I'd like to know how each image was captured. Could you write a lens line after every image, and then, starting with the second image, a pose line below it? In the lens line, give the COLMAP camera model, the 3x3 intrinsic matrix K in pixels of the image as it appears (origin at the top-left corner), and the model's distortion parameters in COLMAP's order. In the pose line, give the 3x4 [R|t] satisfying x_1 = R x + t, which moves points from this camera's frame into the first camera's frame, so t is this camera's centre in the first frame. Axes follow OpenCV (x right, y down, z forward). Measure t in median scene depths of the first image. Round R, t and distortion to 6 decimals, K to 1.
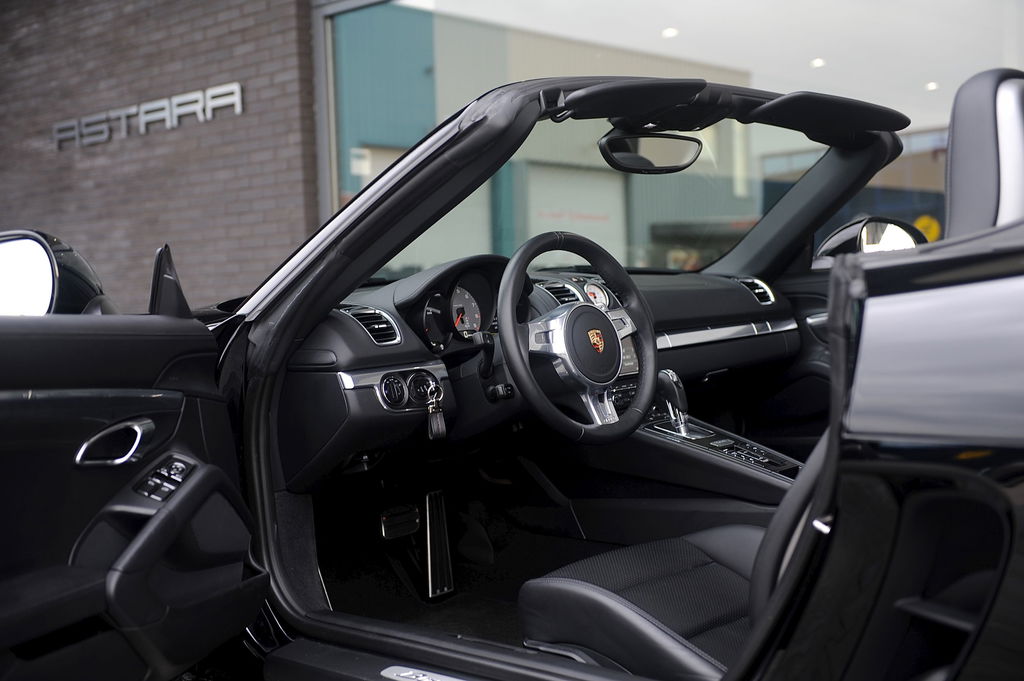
lens RADIAL K [[1356.5, 0, 516.6], [0, 1356.5, 335.7], [0, 0, 1]] dist [0.158010, 0.000000]
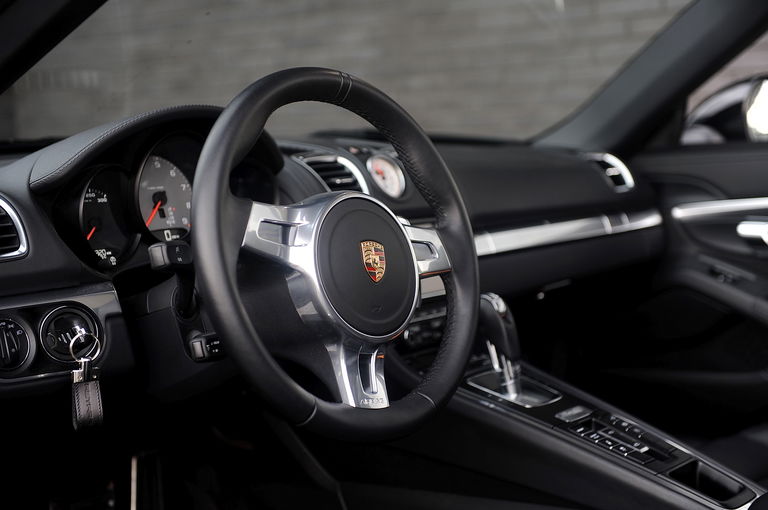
lens RADIAL K [[1219.3, 0, 381.1], [0, 1219.3, 255.0], [0, 0, 1]] dist [0.119858, 0.000000]
pose [[0.998957, 0.025016, 0.038191, 0.036224], [-0.026869, 0.998447, 0.048795, -0.020790], [-0.036911, -0.049770, 0.998078, 0.423727]]
